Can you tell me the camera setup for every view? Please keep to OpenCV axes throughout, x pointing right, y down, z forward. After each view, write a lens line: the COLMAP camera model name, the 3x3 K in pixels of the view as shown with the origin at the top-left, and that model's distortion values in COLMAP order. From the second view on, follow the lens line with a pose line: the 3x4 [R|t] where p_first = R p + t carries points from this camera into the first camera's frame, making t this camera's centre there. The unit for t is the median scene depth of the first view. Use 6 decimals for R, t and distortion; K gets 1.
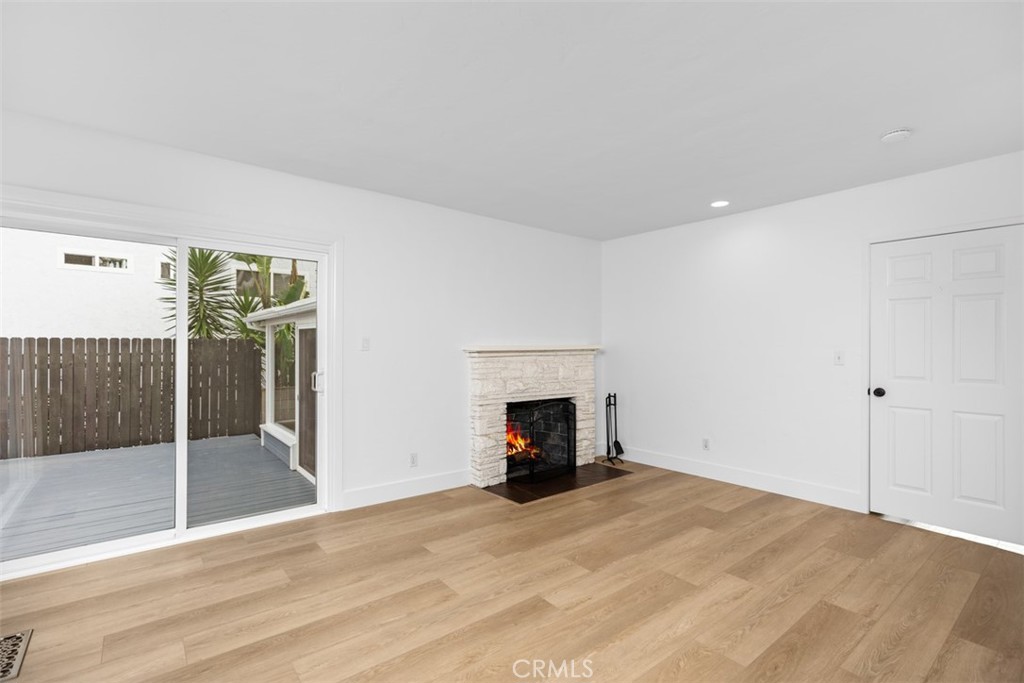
lens RADIAL K [[460.5, 0, 514.9], [0, 460.5, 343.9], [0, 0, 1]] dist [0.015932, -0.003574]
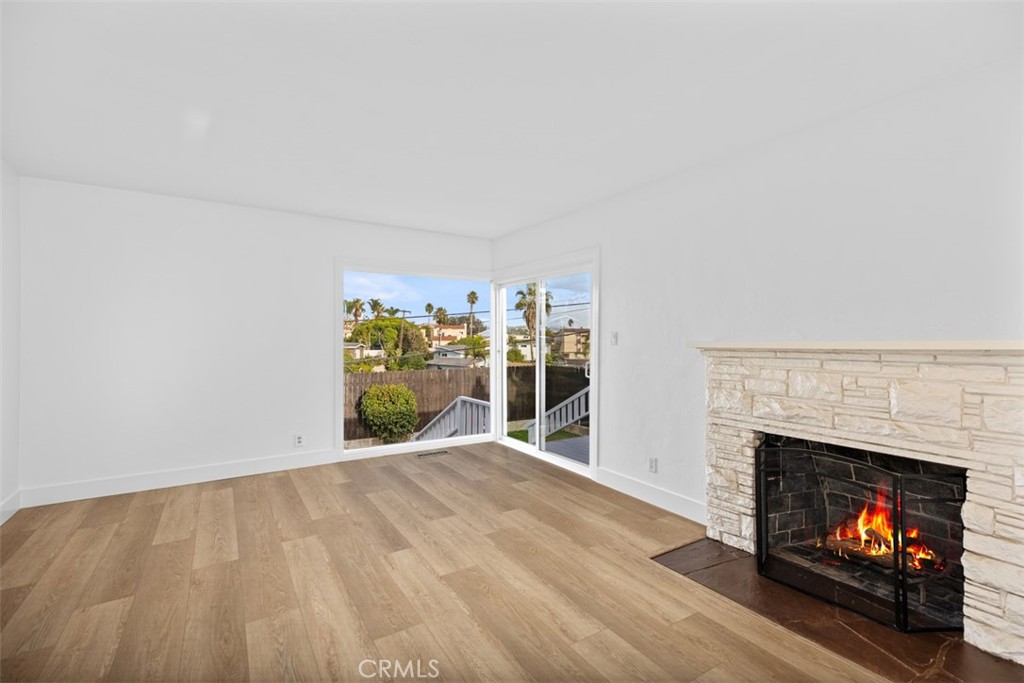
lens RADIAL K [[460.5, 0, 523.2], [0, 460.5, 343.8], [0, 0, 1]] dist [0.015932, -0.003574]
pose [[-0.098227, 0.005245, -0.995150, 0.960268], [0.007736, 0.999960, 0.004507, 0.003616], [0.995134, -0.007256, -0.098263, 1.103030]]
